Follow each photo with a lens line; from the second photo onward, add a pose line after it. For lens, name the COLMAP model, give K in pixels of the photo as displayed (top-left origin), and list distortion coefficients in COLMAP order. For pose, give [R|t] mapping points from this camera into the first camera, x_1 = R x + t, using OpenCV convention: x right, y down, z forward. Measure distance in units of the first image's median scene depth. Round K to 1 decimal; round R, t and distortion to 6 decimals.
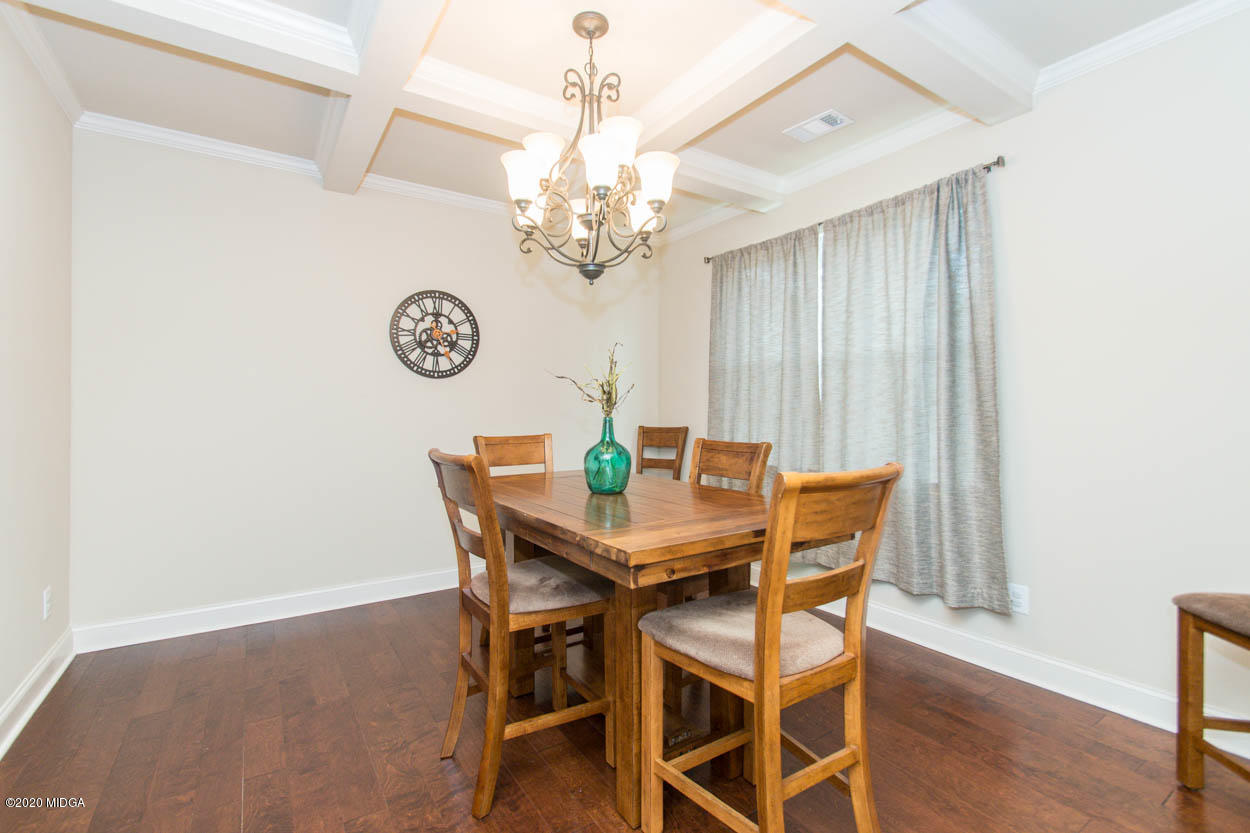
lens RADIAL K [[549.6, 0, 618.9], [0, 549.6, 413.7], [0, 0, 1]] dist [0.005008, -0.002969]
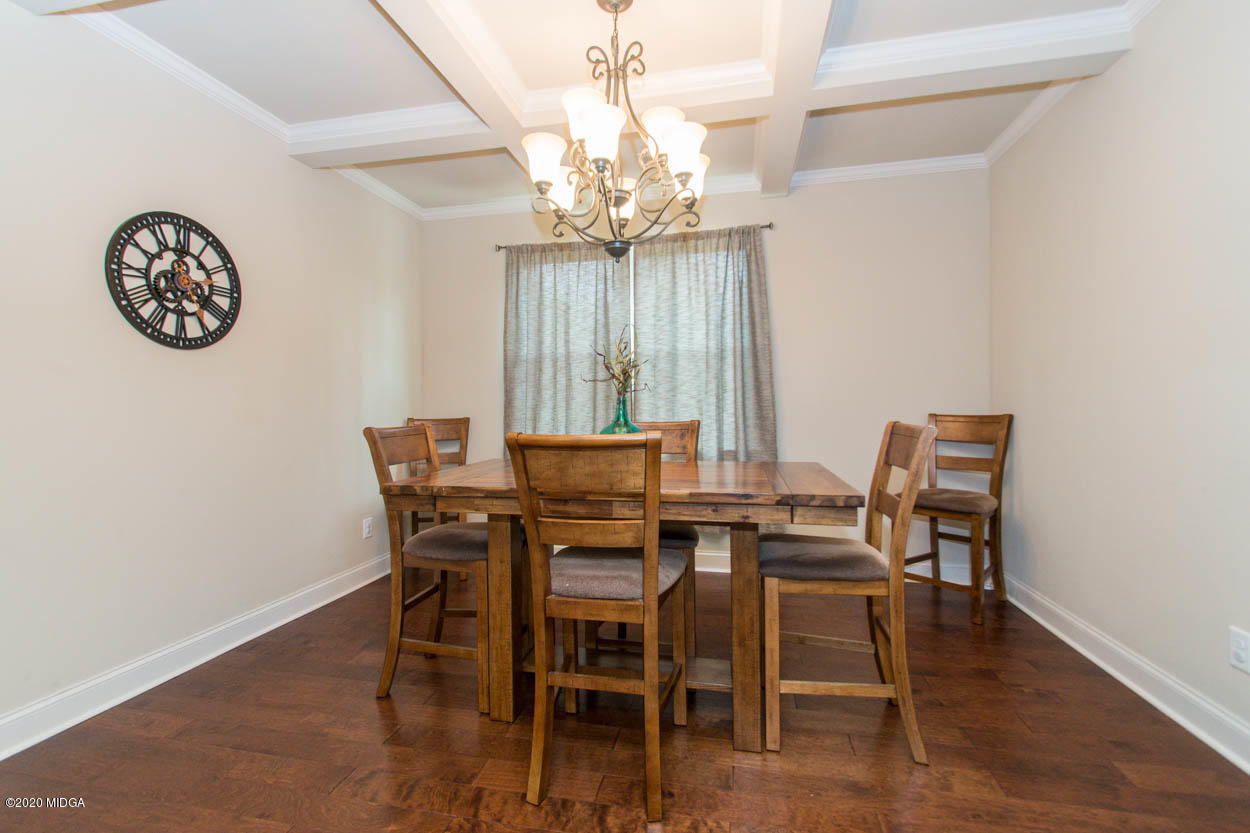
lens RADIAL K [[549.6, 0, 626.7], [0, 549.6, 411.3], [0, 0, 1]] dist [0.005008, -0.002969]
pose [[0.707937, -0.013249, 0.706151, -0.422657], [0.018736, 0.999824, -0.000023, 0.020056], [-0.706027, 0.013247, 0.708061, 0.161914]]
